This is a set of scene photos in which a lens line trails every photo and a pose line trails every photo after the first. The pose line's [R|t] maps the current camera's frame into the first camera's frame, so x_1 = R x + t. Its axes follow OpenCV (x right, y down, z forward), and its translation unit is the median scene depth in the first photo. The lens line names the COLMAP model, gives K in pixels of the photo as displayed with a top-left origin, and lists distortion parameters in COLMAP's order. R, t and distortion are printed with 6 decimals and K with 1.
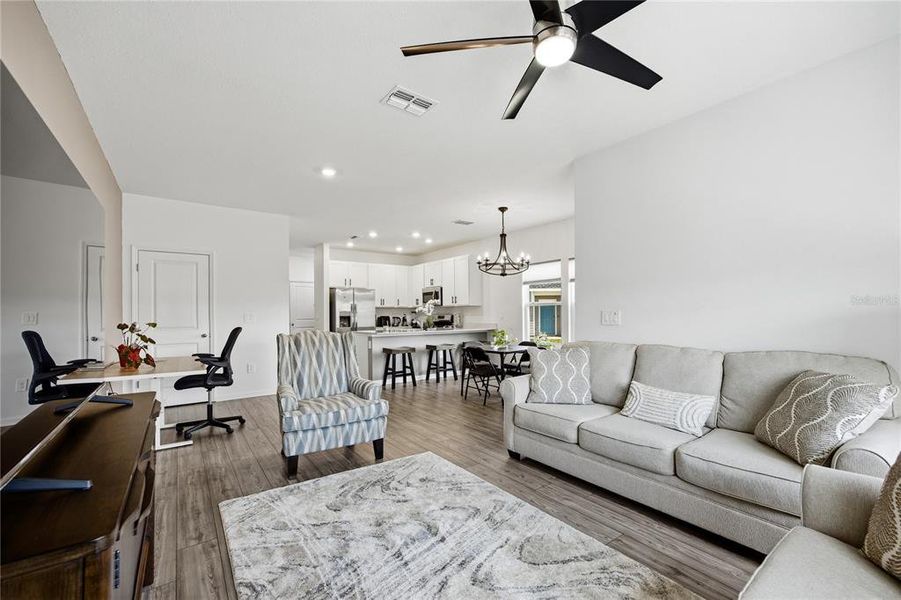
lens RADIAL K [[385.2, 0, 454.2], [0, 385.2, 306.0], [0, 0, 1]] dist [-0.002425, 0.000135]
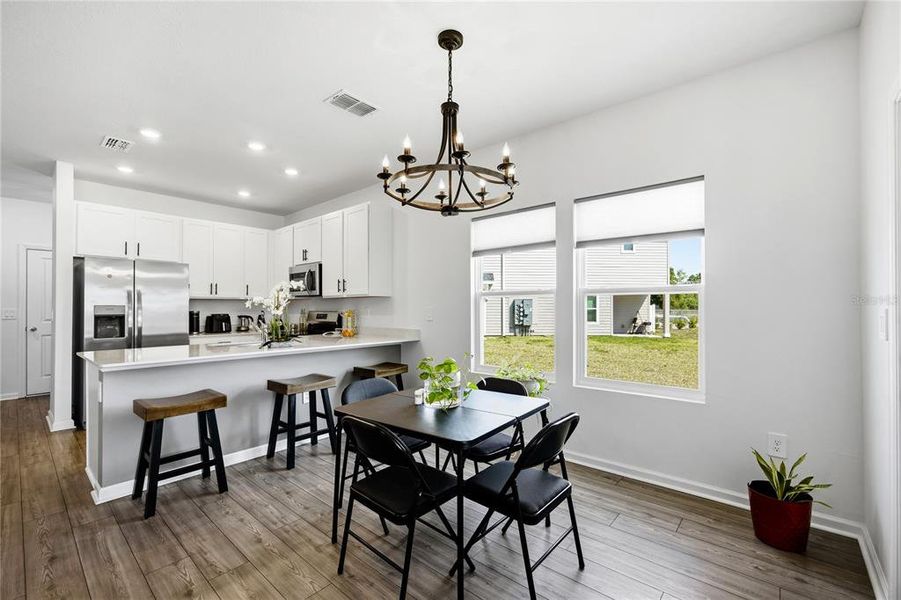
lens RADIAL K [[385.2, 0, 455.2], [0, 385.2, 303.1], [0, 0, 1]] dist [-0.002425, 0.000135]
pose [[0.973565, 0.007944, 0.228274, 0.032332], [-0.009212, 0.999947, 0.004491, 0.004903], [-0.228226, -0.006475, 0.973587, 0.430627]]
